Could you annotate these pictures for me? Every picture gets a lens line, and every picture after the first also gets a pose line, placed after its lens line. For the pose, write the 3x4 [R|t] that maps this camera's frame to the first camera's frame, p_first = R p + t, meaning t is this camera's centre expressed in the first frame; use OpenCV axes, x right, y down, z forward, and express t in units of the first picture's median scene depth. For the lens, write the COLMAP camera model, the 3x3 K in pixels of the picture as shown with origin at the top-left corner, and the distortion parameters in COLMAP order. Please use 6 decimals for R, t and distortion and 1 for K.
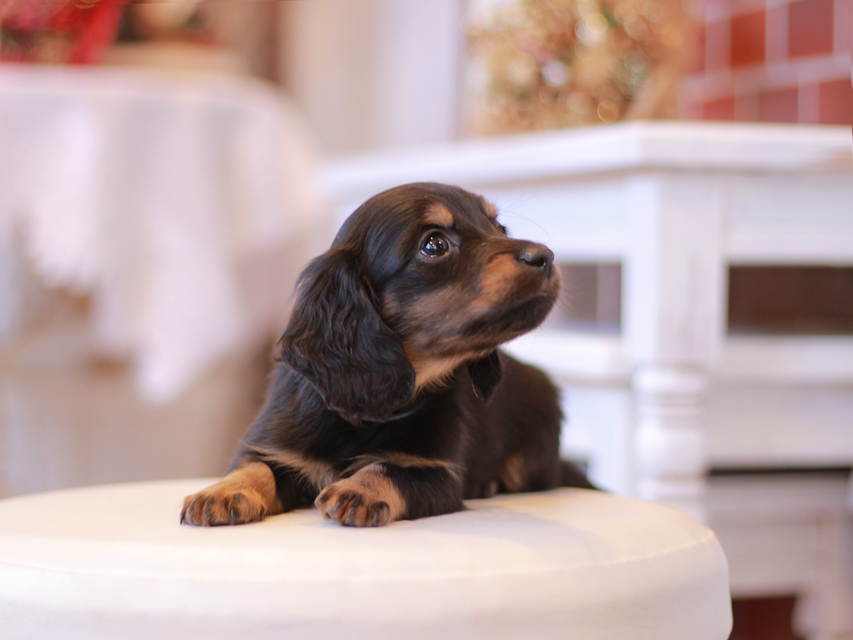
lens RADIAL K [[2376.3, 0, 329.5], [0, 2376.3, 330.7], [0, 0, 1]] dist [-0.125050, 0.000000]
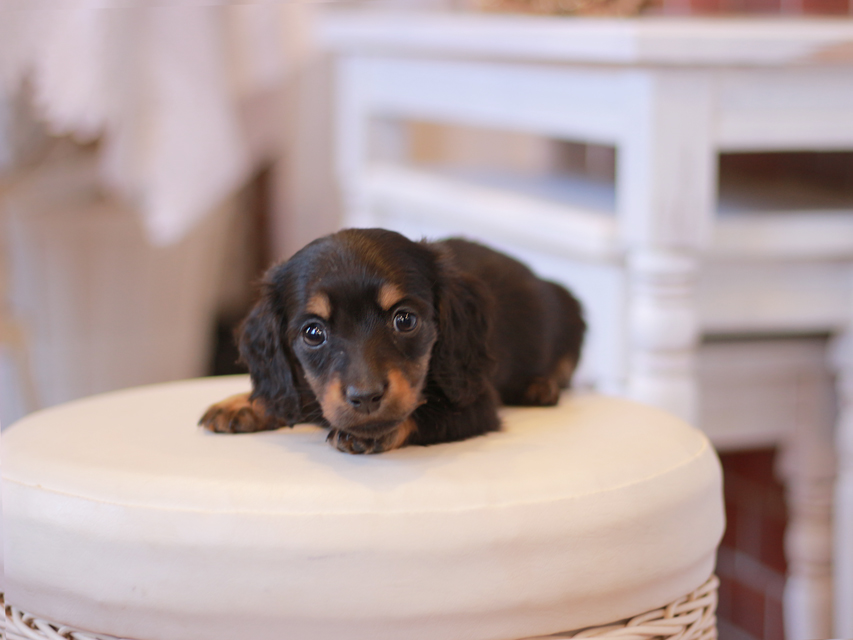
lens RADIAL K [[2376.3, 0, 430.7], [0, 2376.3, 316.6], [0, 0, 1]] dist [-0.125050, 0.000000]
pose [[0.998582, -0.010535, 0.052178, -0.013845], [0.005365, 0.995149, 0.098233, -0.052235], [-0.052960, -0.097813, 0.993795, -0.047534]]
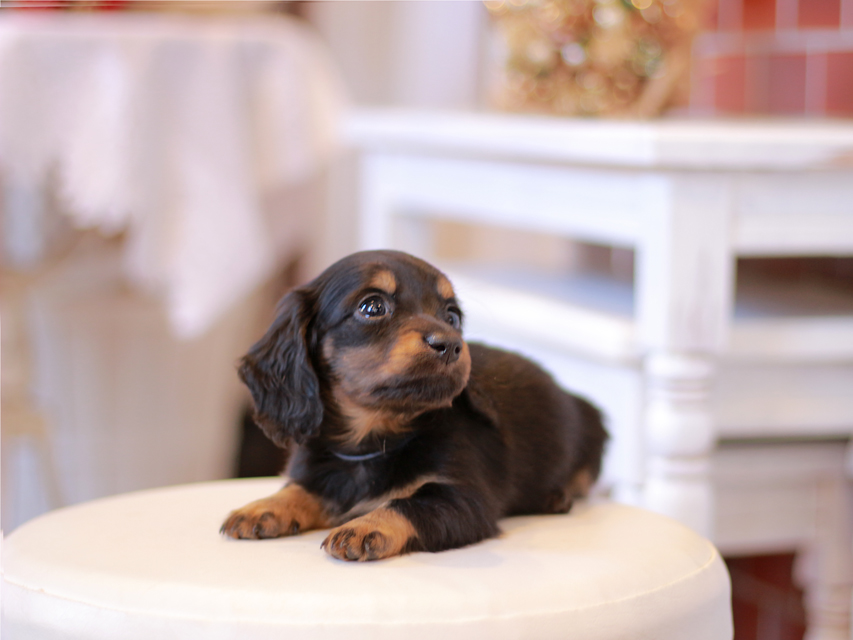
lens RADIAL K [[2376.3, 0, 436.7], [0, 2376.3, 320.3], [0, 0, 1]] dist [-0.125050, 0.000000]
pose [[0.999233, 0.002368, 0.039095, -0.005294], [-0.004834, 0.997996, 0.063092, -0.057761], [-0.038867, -0.063233, 0.997242, -0.045092]]
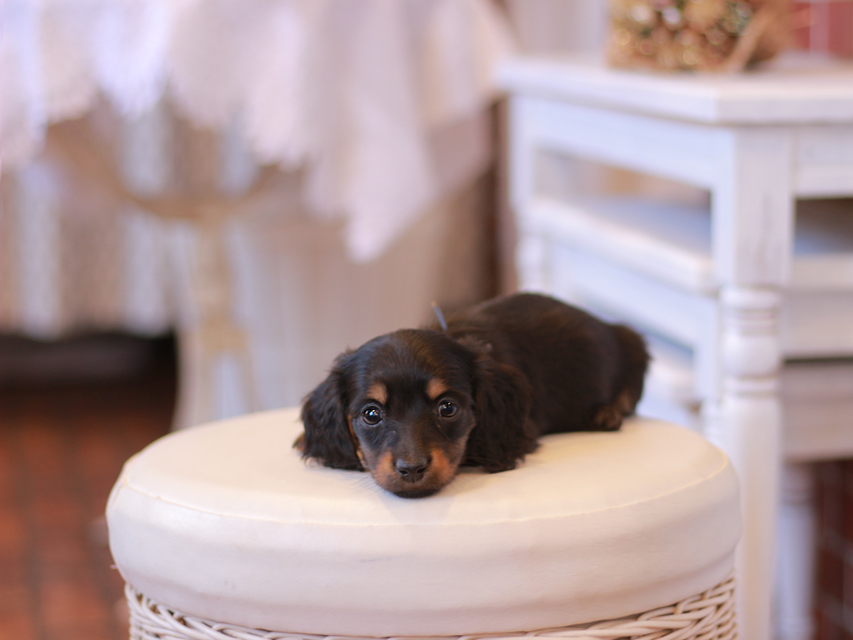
lens RADIAL K [[2376.3, 0, 426.7], [0, 2376.3, 321.4], [0, 0, 1]] dist [-0.125050, 0.000000]
pose [[0.996865, -0.007368, -0.078771, 0.066488], [0.015894, 0.994006, 0.108167, -0.087404], [0.077502, -0.109080, 0.991007, -0.182827]]
